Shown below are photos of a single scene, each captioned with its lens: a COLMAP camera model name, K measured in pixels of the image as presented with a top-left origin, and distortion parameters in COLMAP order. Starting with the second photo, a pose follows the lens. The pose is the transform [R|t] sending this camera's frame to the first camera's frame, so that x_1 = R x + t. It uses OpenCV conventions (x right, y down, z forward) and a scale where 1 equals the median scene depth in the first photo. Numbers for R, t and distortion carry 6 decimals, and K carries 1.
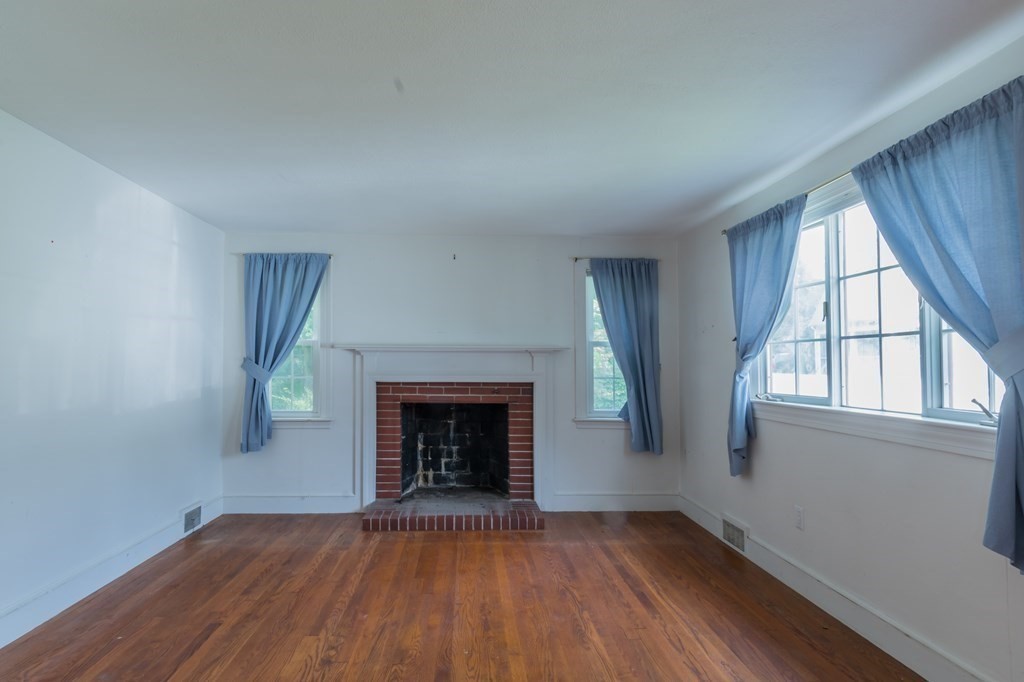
lens RADIAL K [[547.9, 0, 509.9], [0, 547.9, 346.7], [0, 0, 1]] dist [0.001872, 0.000593]
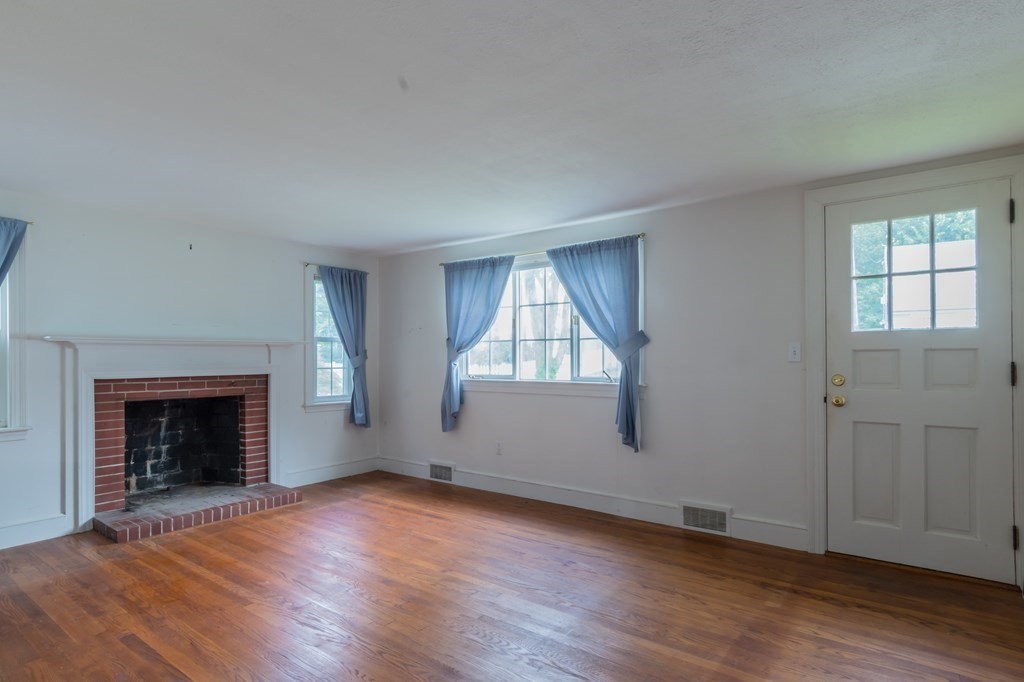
lens RADIAL K [[550.3, 0, 507.9], [0, 550.3, 352.7], [0, 0, 1]] dist [0.000668, -0.000129]
pose [[0.640456, -0.003352, 0.767987, -0.493664], [-0.018293, 0.999640, 0.019619, -0.006852], [-0.767777, -0.026615, 0.640165, -0.055319]]
